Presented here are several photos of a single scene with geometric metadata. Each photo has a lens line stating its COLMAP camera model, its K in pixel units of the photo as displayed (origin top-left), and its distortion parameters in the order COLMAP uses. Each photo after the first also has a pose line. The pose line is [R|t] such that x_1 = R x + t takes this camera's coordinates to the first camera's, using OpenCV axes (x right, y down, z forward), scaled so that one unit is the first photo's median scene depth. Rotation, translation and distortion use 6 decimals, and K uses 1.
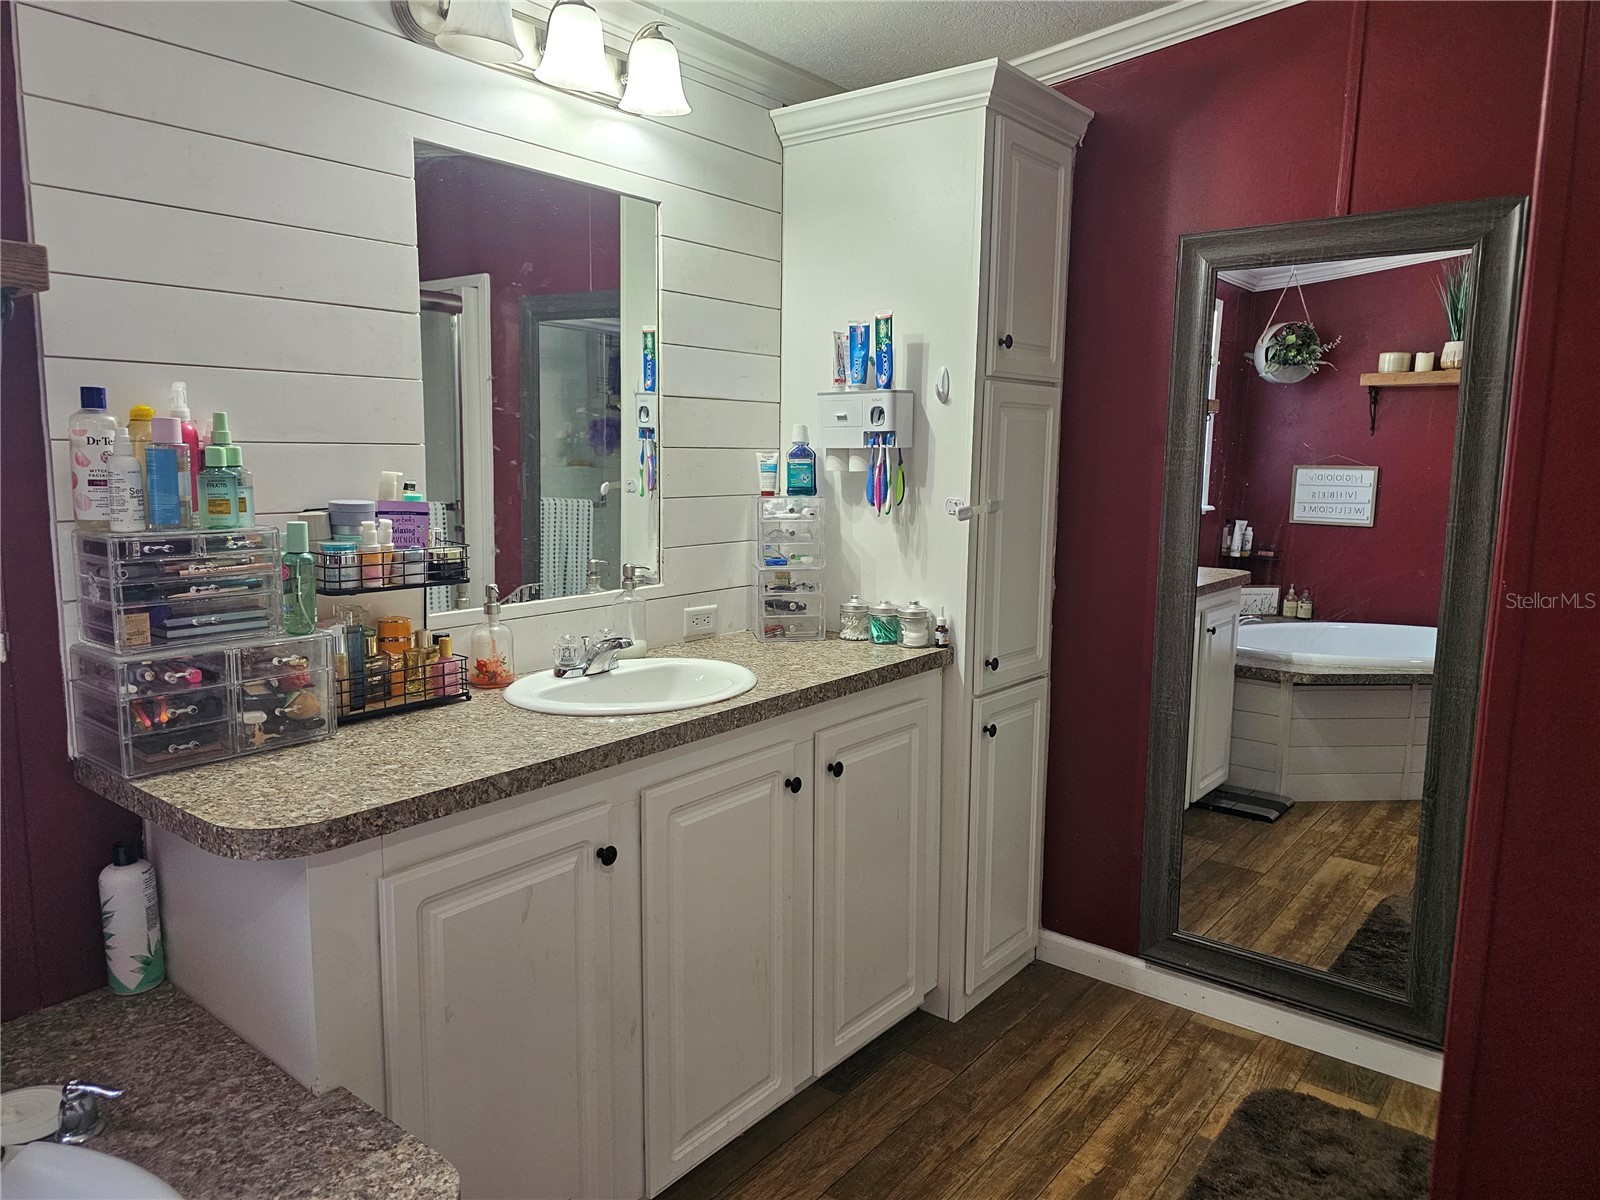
lens RADIAL K [[1090.7, 0, 804.9], [0, 1090.7, 595.3], [0, 0, 1]] dist [0.058751, -0.053683]
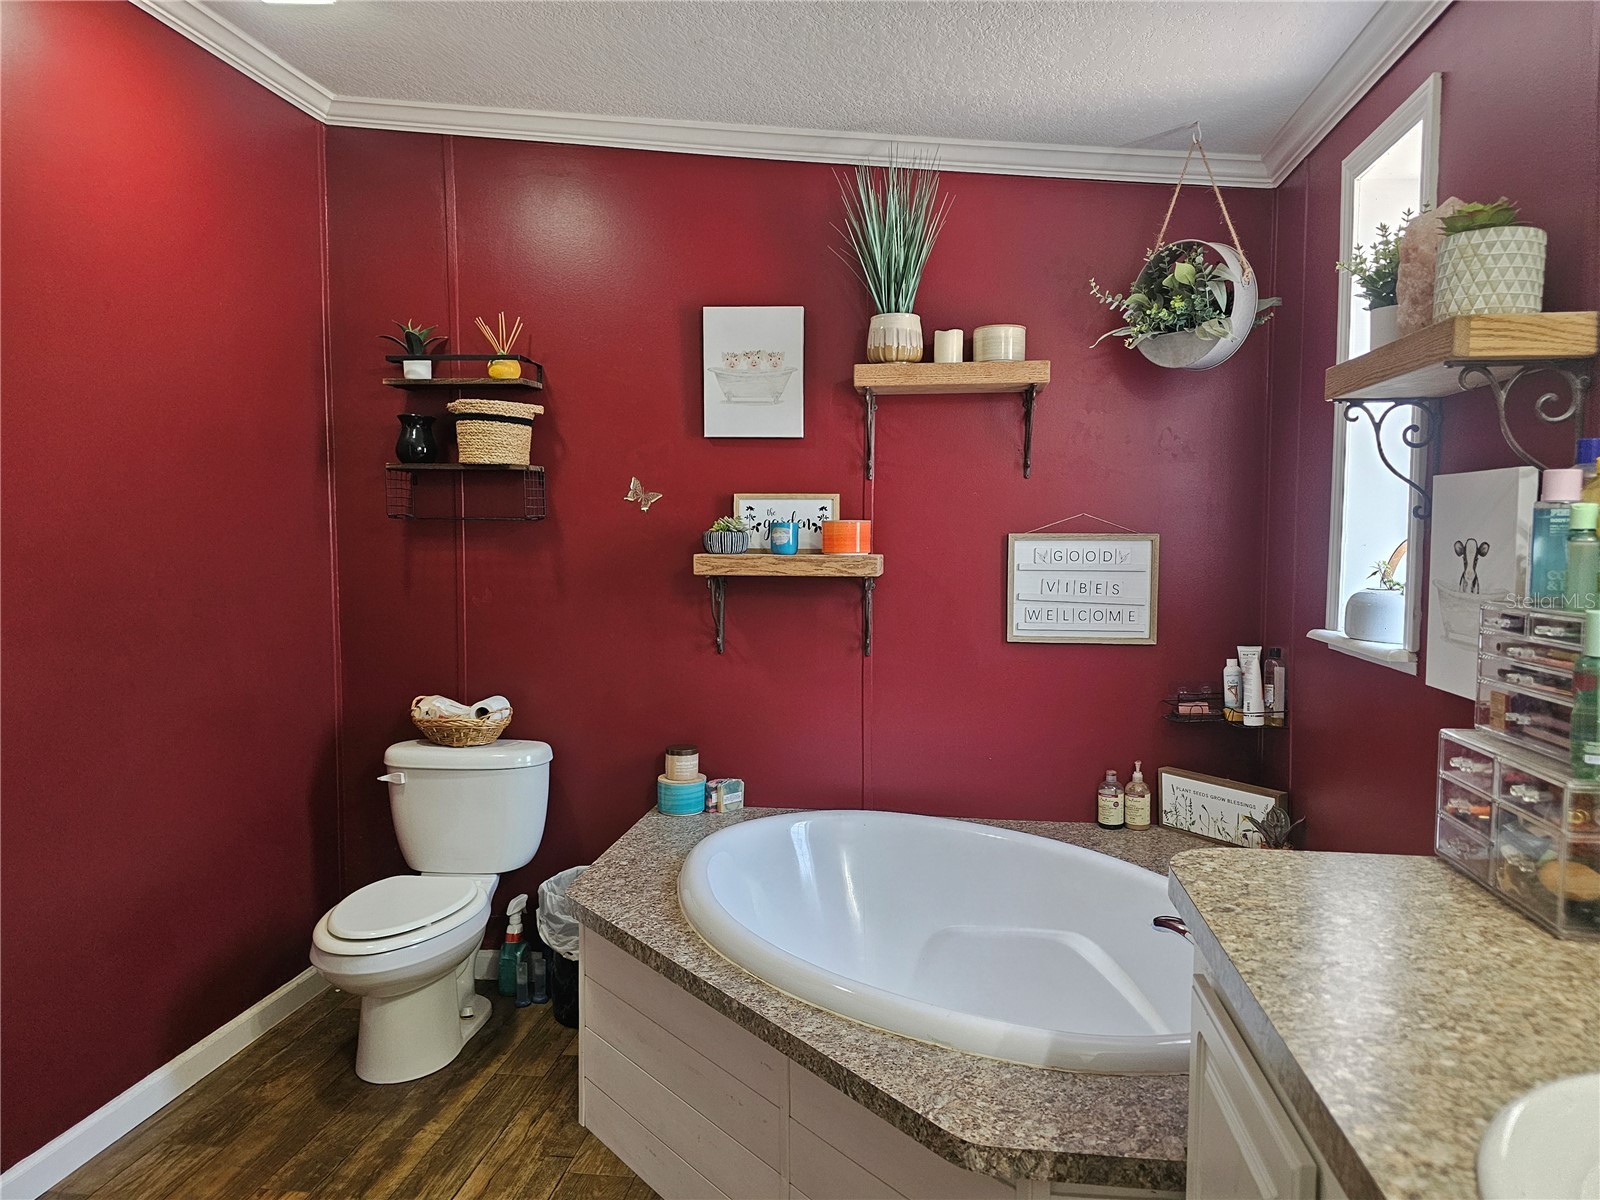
lens RADIAL K [[1090.7, 0, 806.6], [0, 1090.7, 604.8], [0, 0, 1]] dist [0.058751, -0.053683]
pose [[-0.860211, 0.030285, -0.509038, 0.371072], [-0.072997, 0.980641, 0.181698, -0.194148], [0.504687, 0.193457, -0.841348, 1.571026]]
